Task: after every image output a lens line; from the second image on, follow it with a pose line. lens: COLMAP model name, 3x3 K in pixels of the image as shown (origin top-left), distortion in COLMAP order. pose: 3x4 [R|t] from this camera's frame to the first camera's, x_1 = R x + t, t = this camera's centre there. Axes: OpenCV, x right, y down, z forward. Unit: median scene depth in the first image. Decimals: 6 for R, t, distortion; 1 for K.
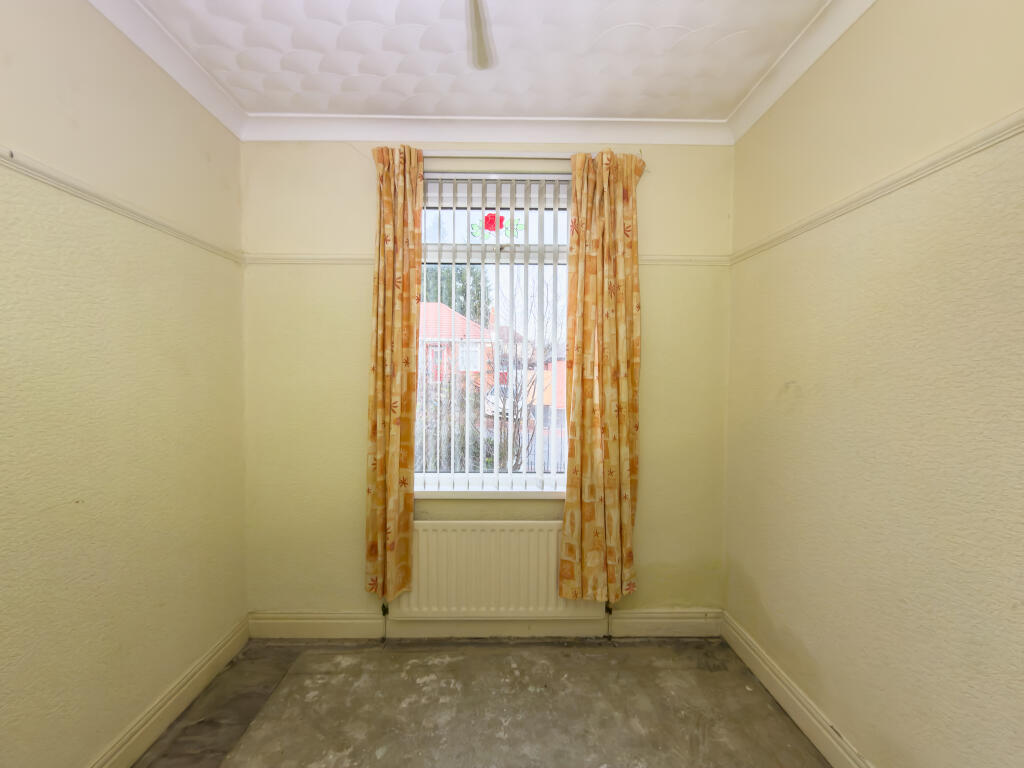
lens RADIAL K [[401.6, 0, 524.8], [0, 401.6, 386.0], [0, 0, 1]] dist [-0.001153, -0.000001]
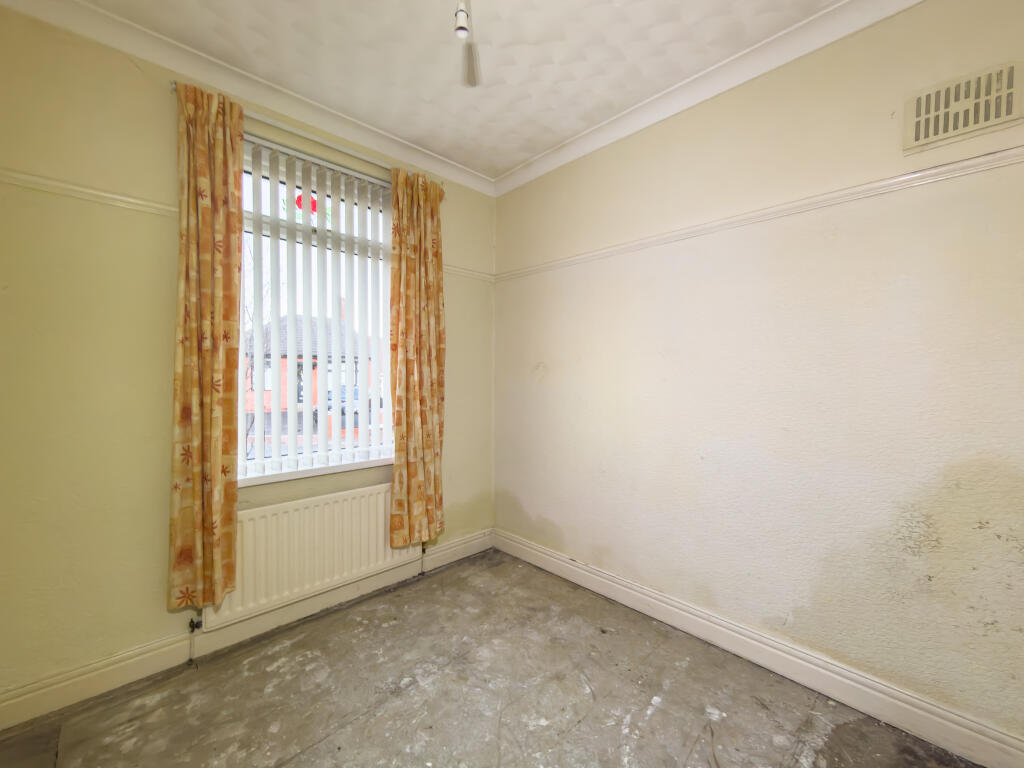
lens RADIAL K [[425.4, 0, 508.0], [0, 425.4, 384.5], [0, 0, 1]] dist [-0.001923, -0.000208]
pose [[0.729712, -0.014181, 0.683608, -0.496636], [0.016163, 0.999863, 0.003488, 0.056364], [-0.683564, 0.008504, 0.729841, -0.126846]]
